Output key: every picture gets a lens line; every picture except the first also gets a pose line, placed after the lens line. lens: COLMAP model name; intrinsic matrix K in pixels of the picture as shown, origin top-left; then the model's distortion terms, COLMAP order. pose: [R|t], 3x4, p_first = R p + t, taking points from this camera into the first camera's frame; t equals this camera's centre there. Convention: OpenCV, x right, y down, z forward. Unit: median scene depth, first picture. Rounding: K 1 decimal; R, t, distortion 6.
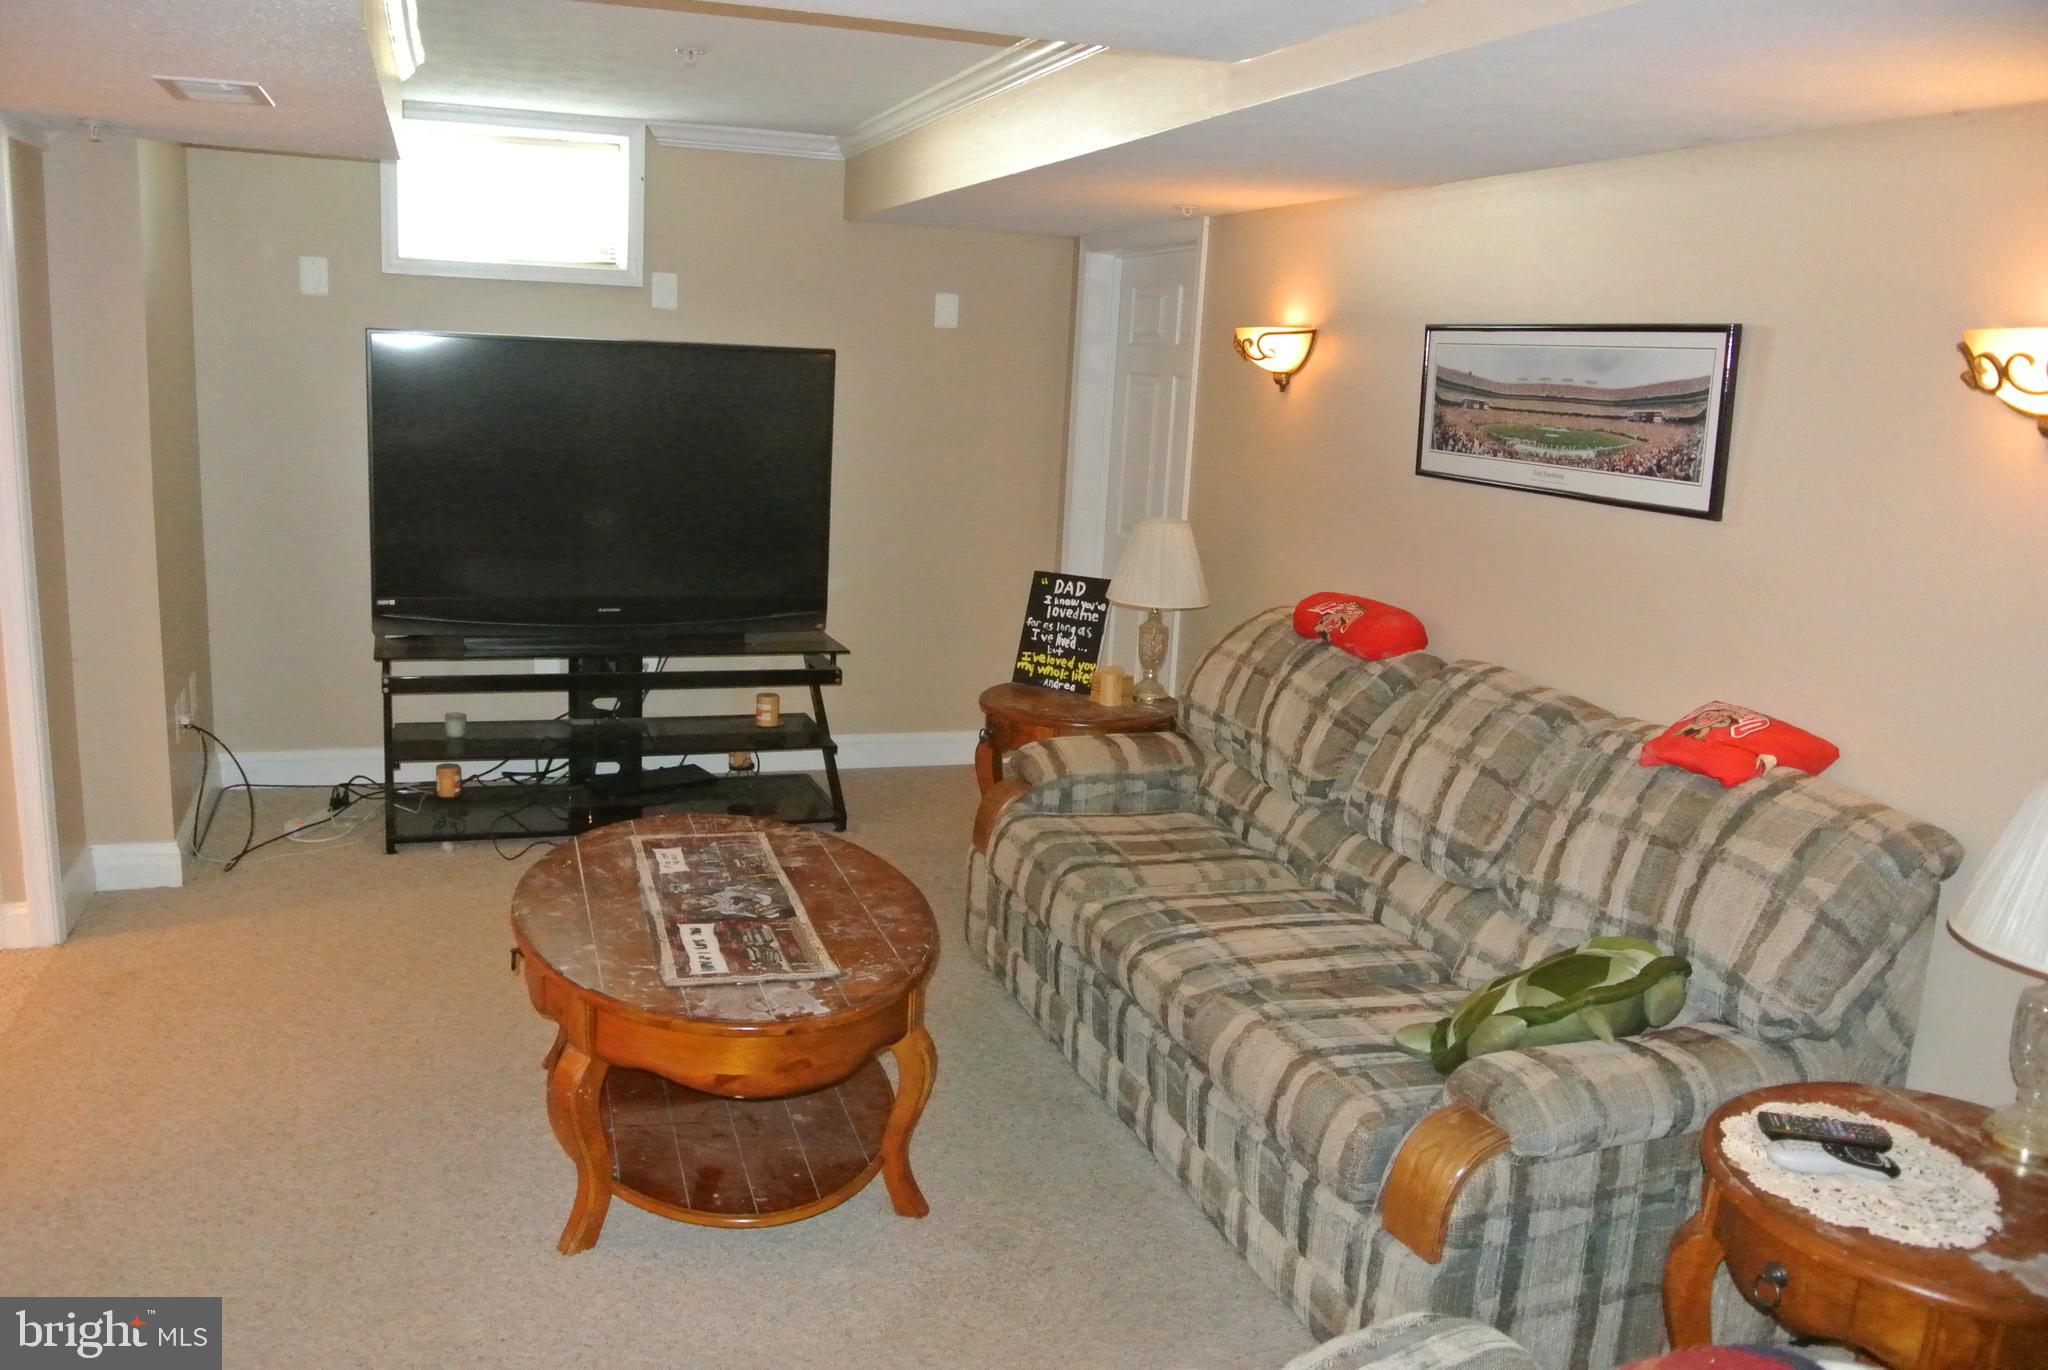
lens RADIAL K [[1585.5, 0, 991.2], [0, 1585.5, 701.9], [0, 0, 1]] dist [-0.075558, 0.011270]
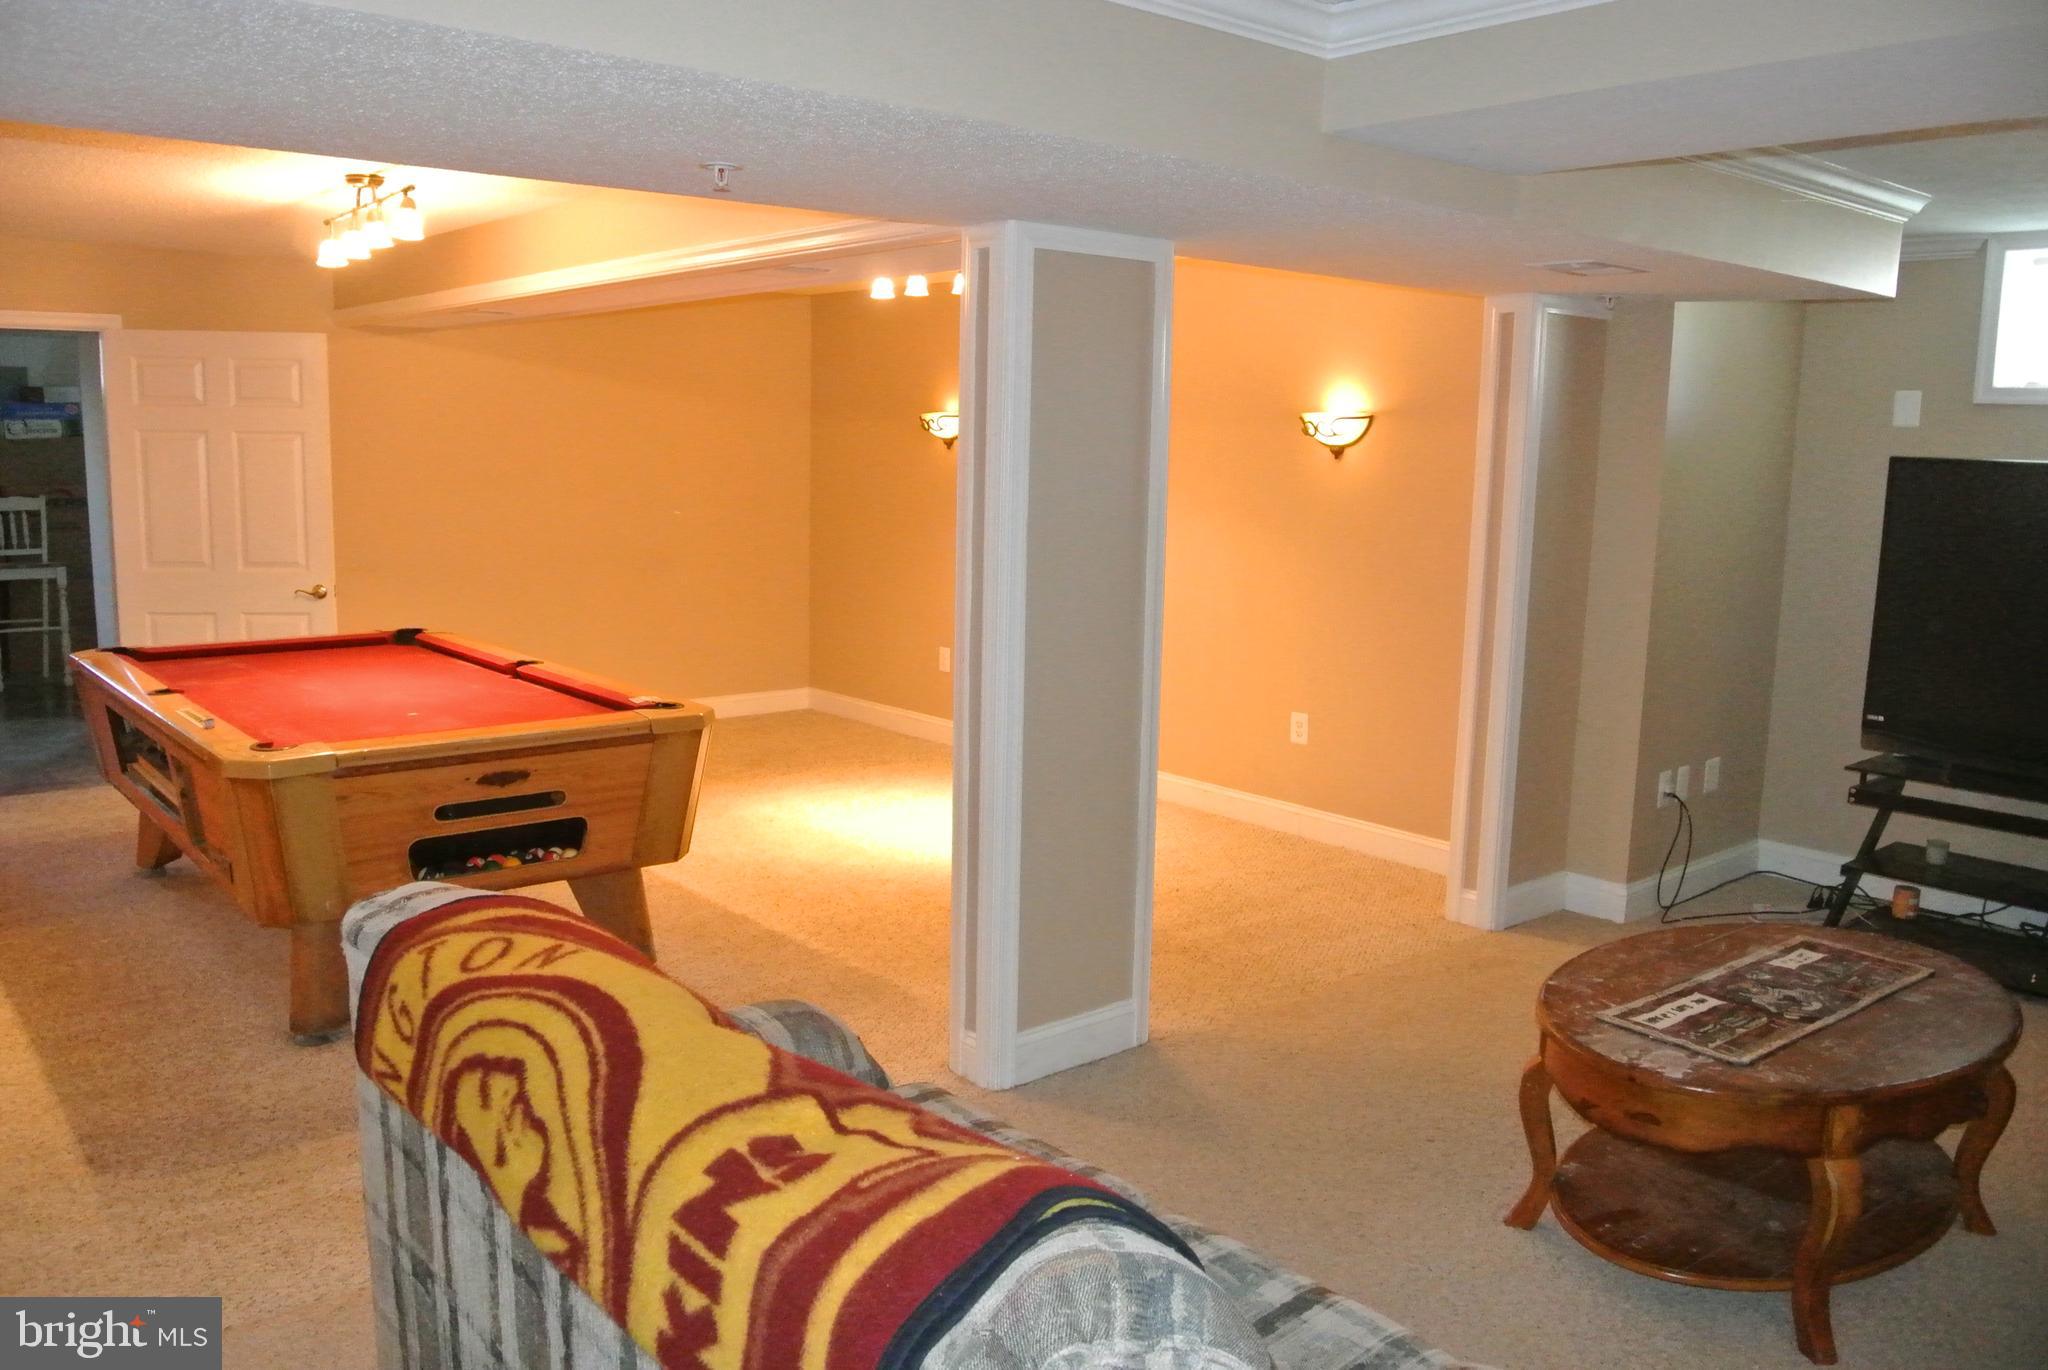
lens RADIAL K [[1585.5, 0, 991.2], [0, 1585.5, 701.9], [0, 0, 1]] dist [-0.075558, 0.011270]
pose [[0.363057, 0.114330, -0.924726, 0.486193], [-0.199094, 0.979042, 0.042879, -0.001585], [0.910248, 0.168539, 0.378210, 0.111545]]
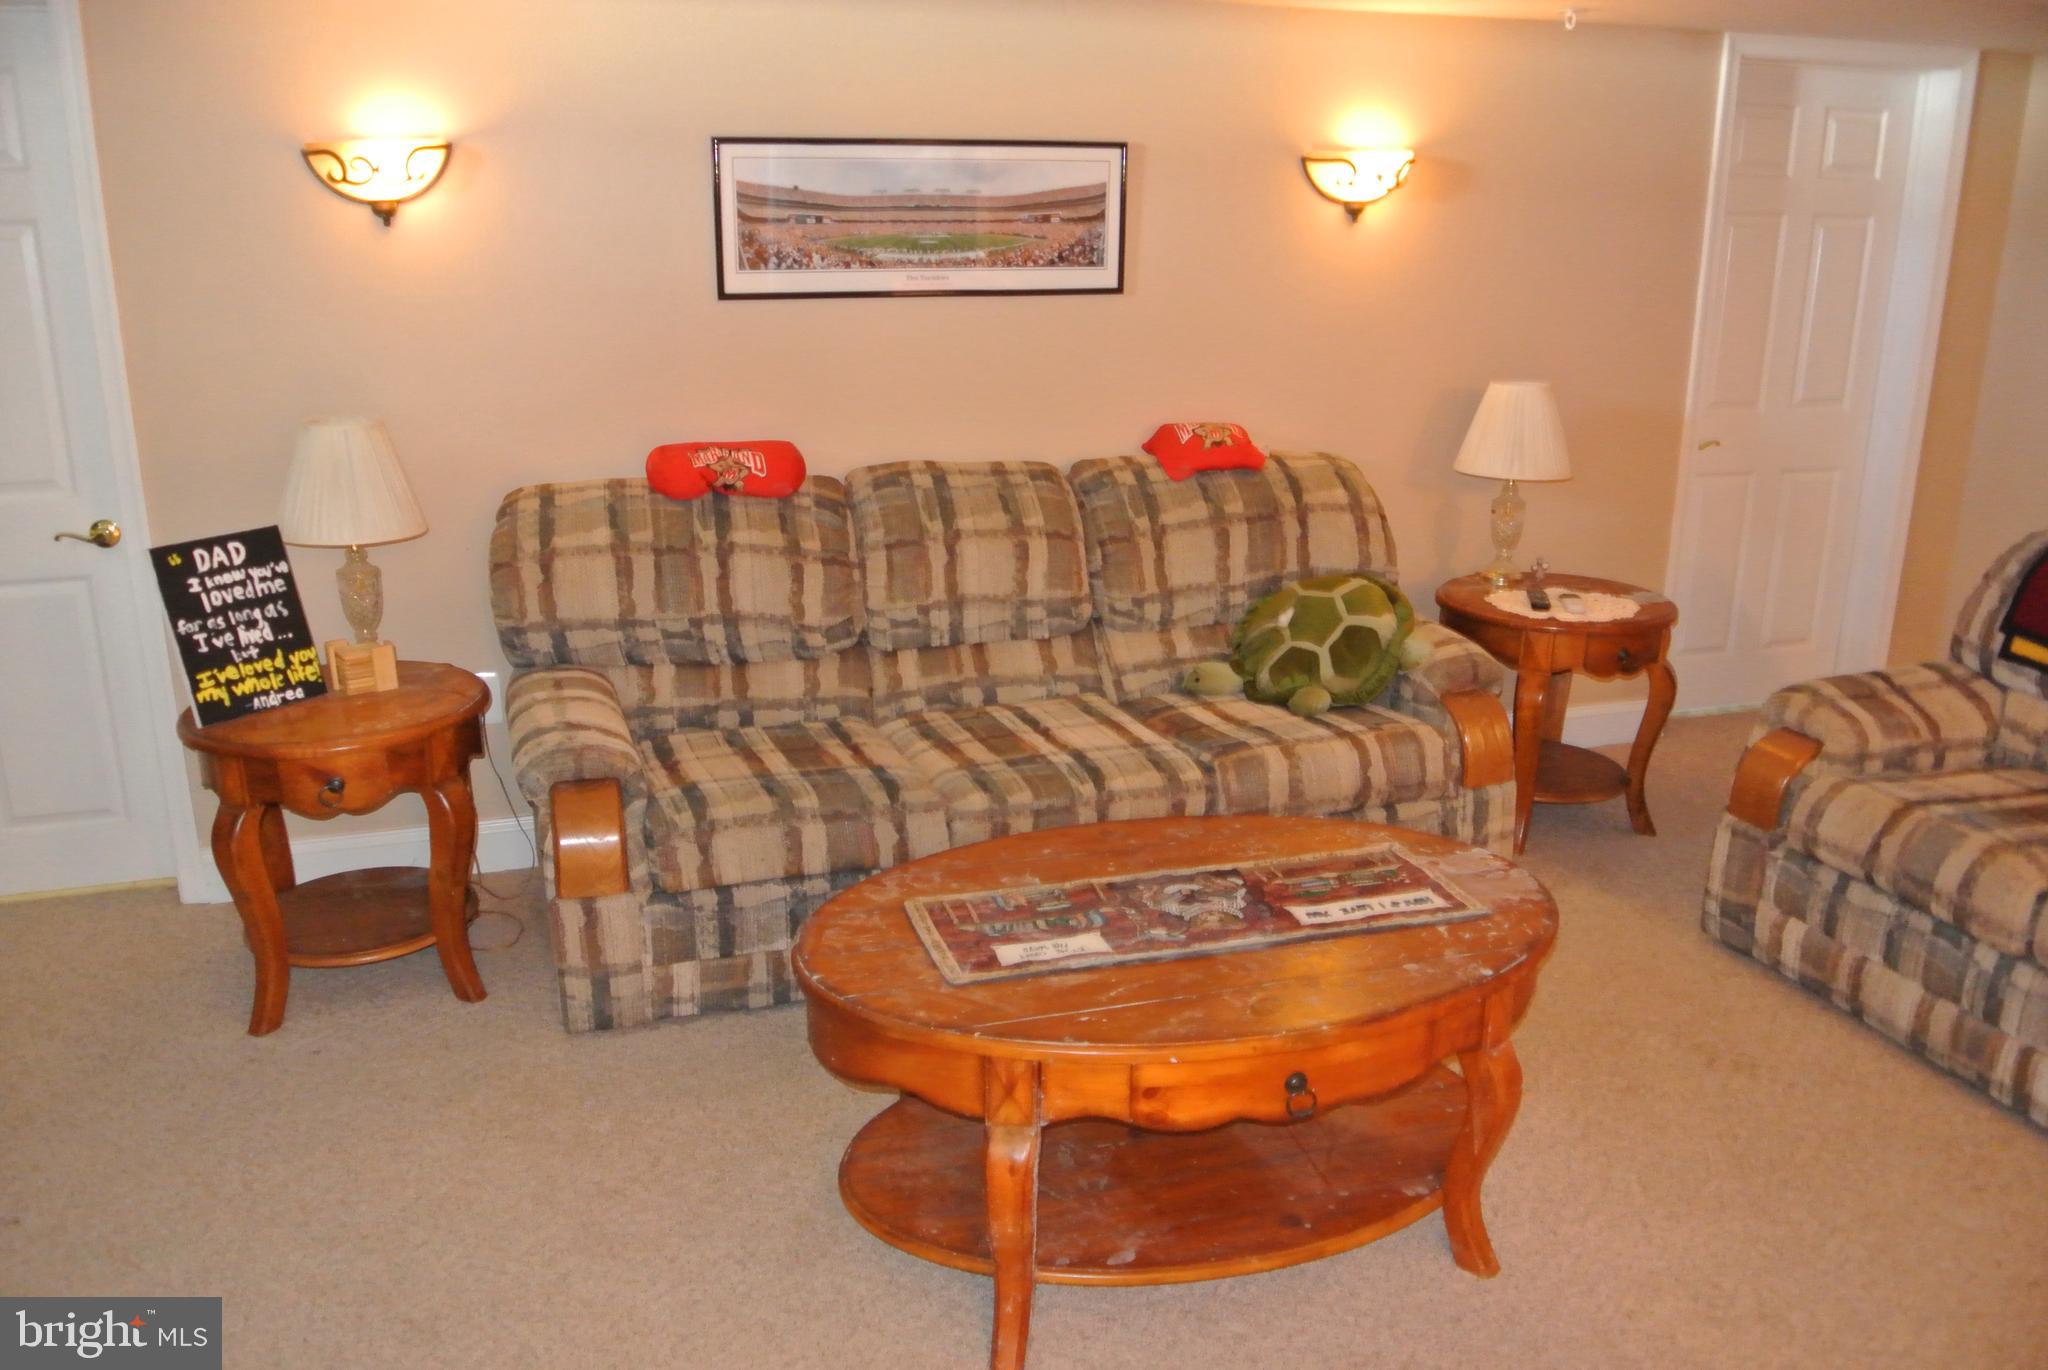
lens RADIAL K [[1585.5, 0, 991.2], [0, 1585.5, 701.9], [0, 0, 1]] dist [-0.075558, 0.011270]
pose [[0.019700, -0.337758, 0.941027, -0.768347], [0.211482, 0.921321, 0.326257, -0.216144], [-0.977183, 0.192583, 0.089580, 0.887662]]
